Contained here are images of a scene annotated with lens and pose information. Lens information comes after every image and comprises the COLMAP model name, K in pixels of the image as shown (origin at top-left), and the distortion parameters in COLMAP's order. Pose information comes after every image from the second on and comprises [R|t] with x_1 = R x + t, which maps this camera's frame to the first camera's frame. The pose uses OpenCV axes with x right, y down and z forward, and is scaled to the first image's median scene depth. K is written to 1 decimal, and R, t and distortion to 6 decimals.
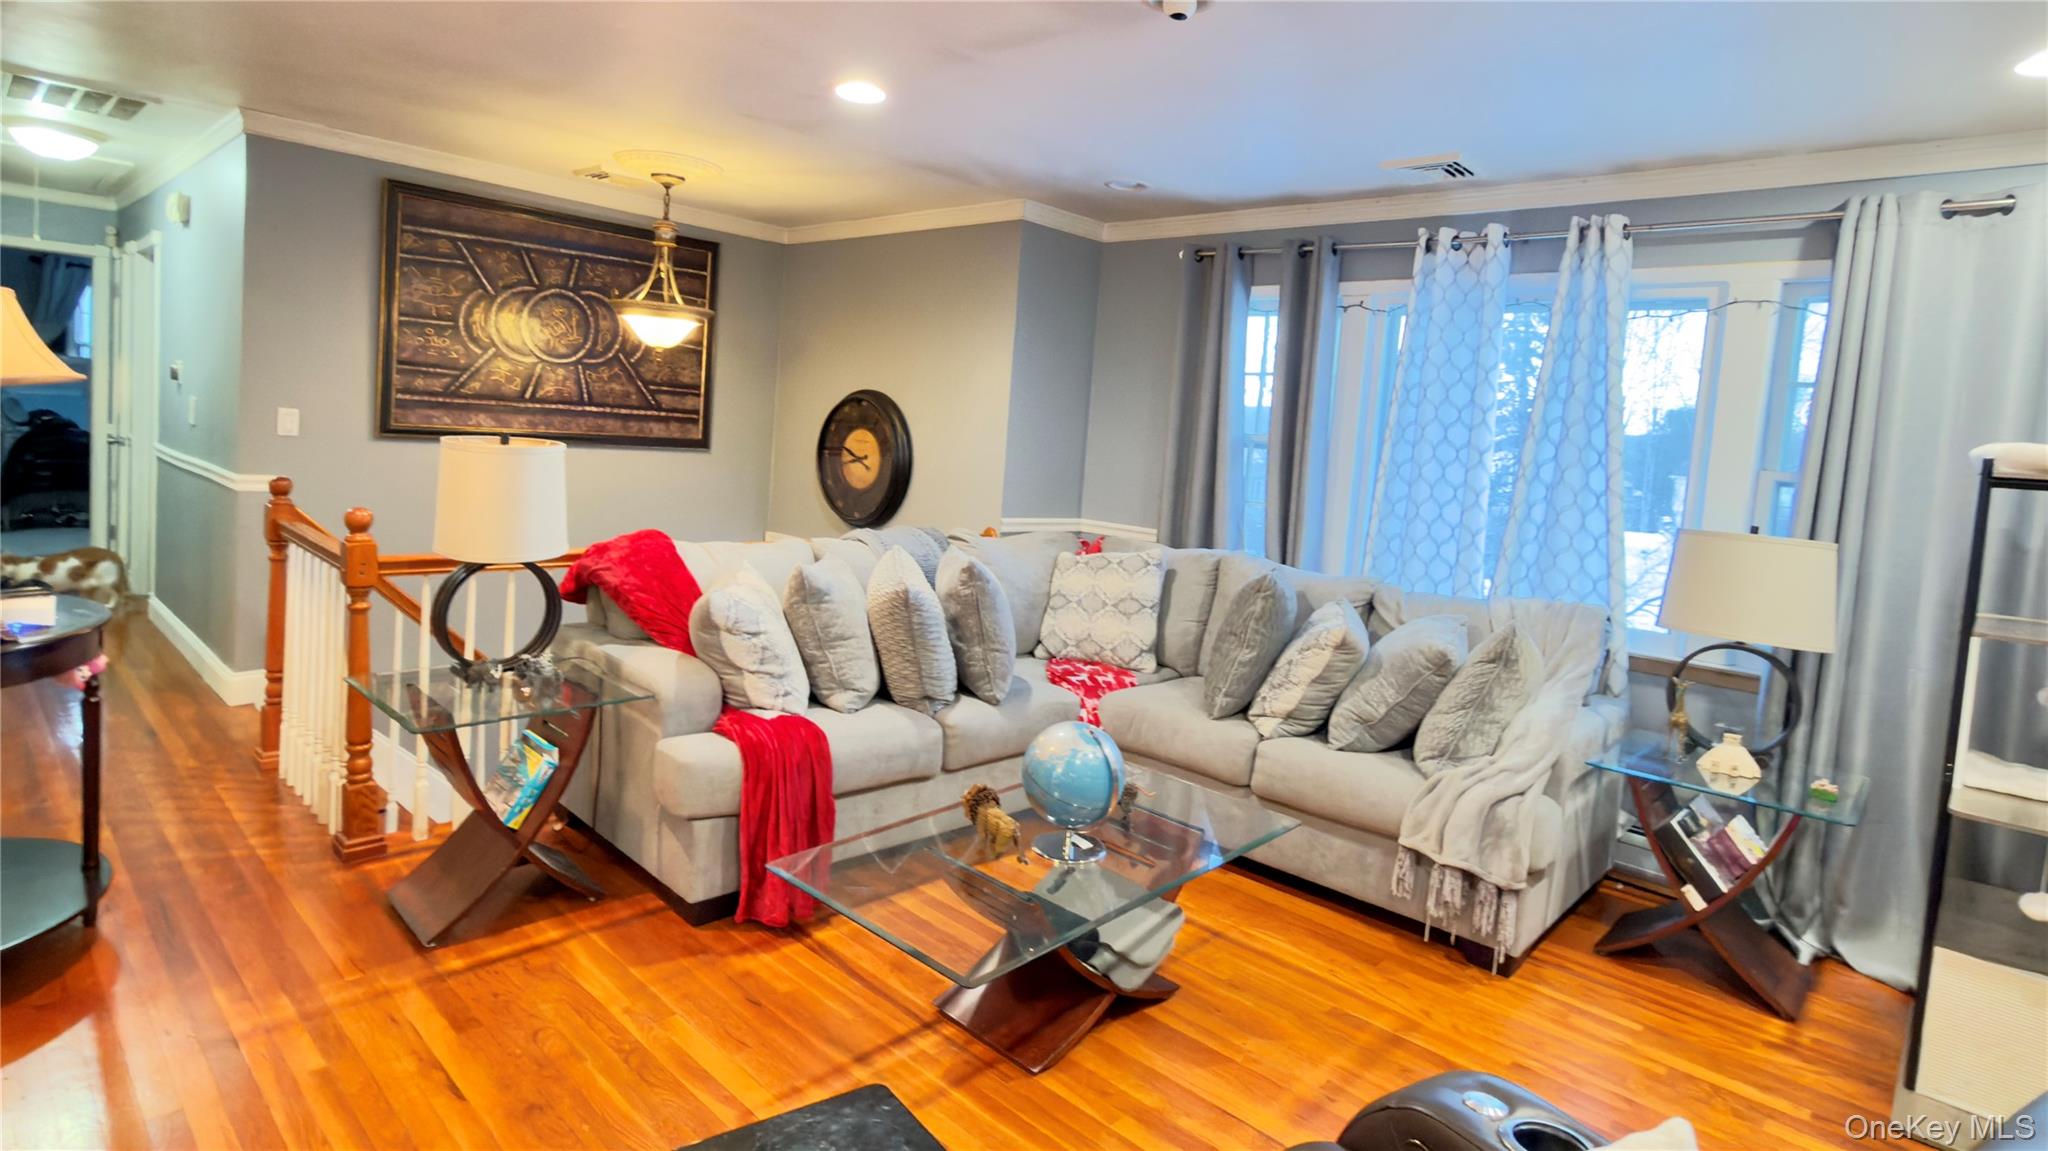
lens RADIAL K [[1056.8, 0, 1025.6], [0, 1056.8, 488.0], [0, 0, 1]] dist [0.005897, 0.001037]
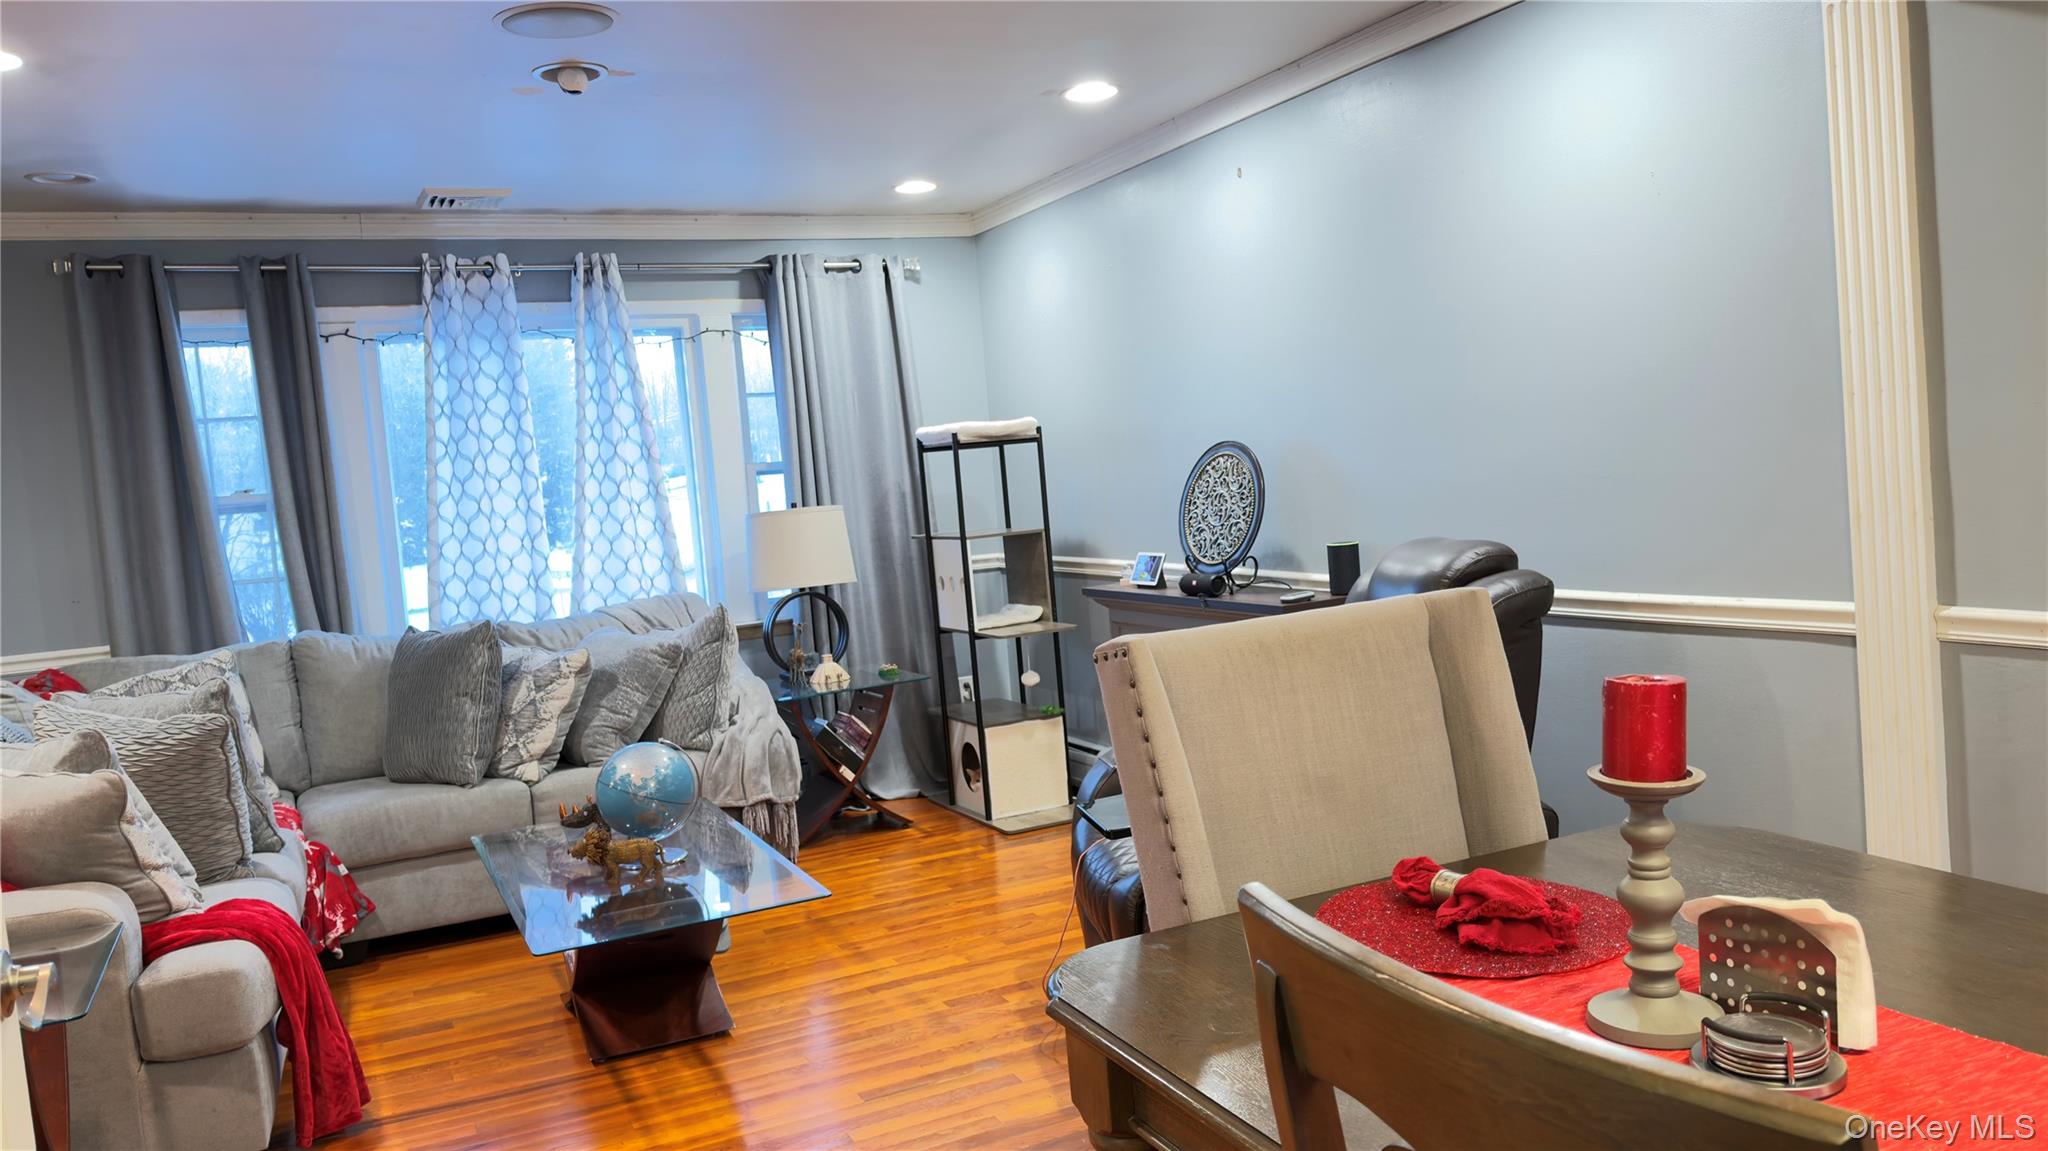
lens RADIAL K [[1473.7, 0, 1024.5], [0, 1473.7, 573.0], [0, 0, 1]] dist [-0.006133, -0.004785]
pose [[0.358060, -0.167294, 0.918589, -0.634281], [0.150912, 0.981251, 0.119882, -0.037988], [-0.921422, 0.095702, 0.376594, 0.032736]]
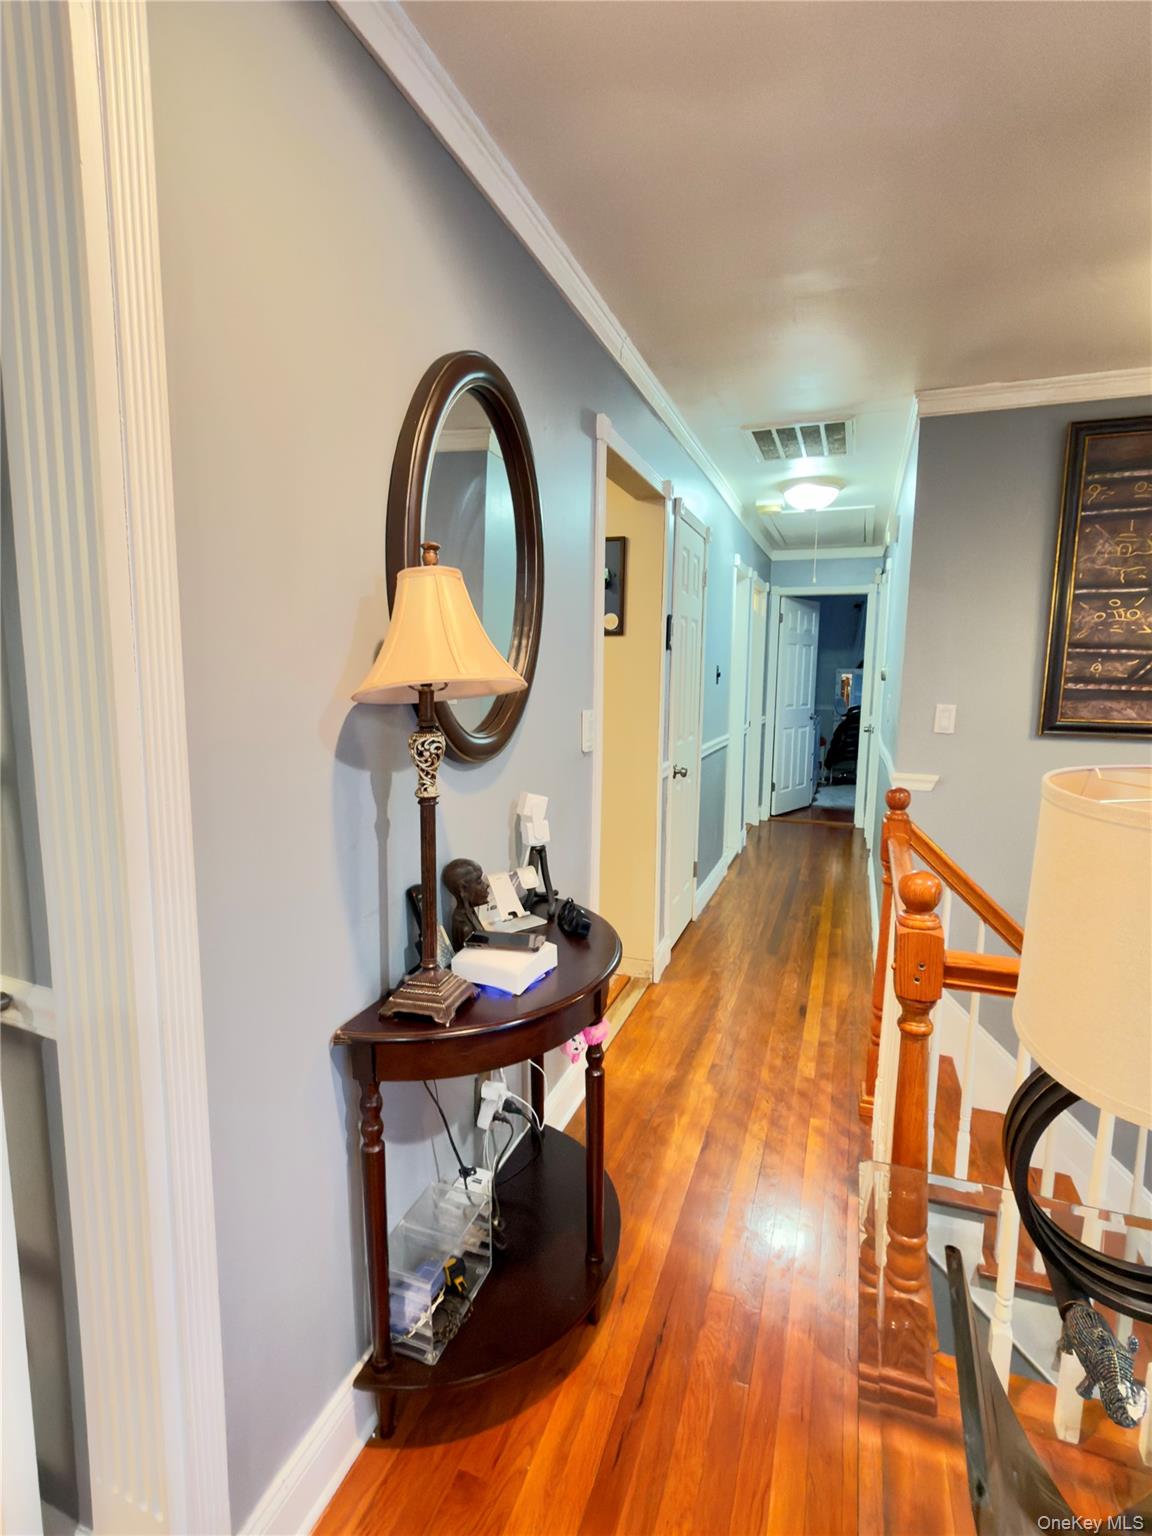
lens RADIAL K [[728.3, 0, 579.4], [0, 728.3, 764.8], [0, 0, 1]] dist [0.002190, 0.000004]
pose [[0.385239, 0.055028, -0.921175, -0.218507], [-0.038220, 0.998315, 0.043652, -0.036810], [0.922025, 0.018391, 0.386693, 0.446012]]
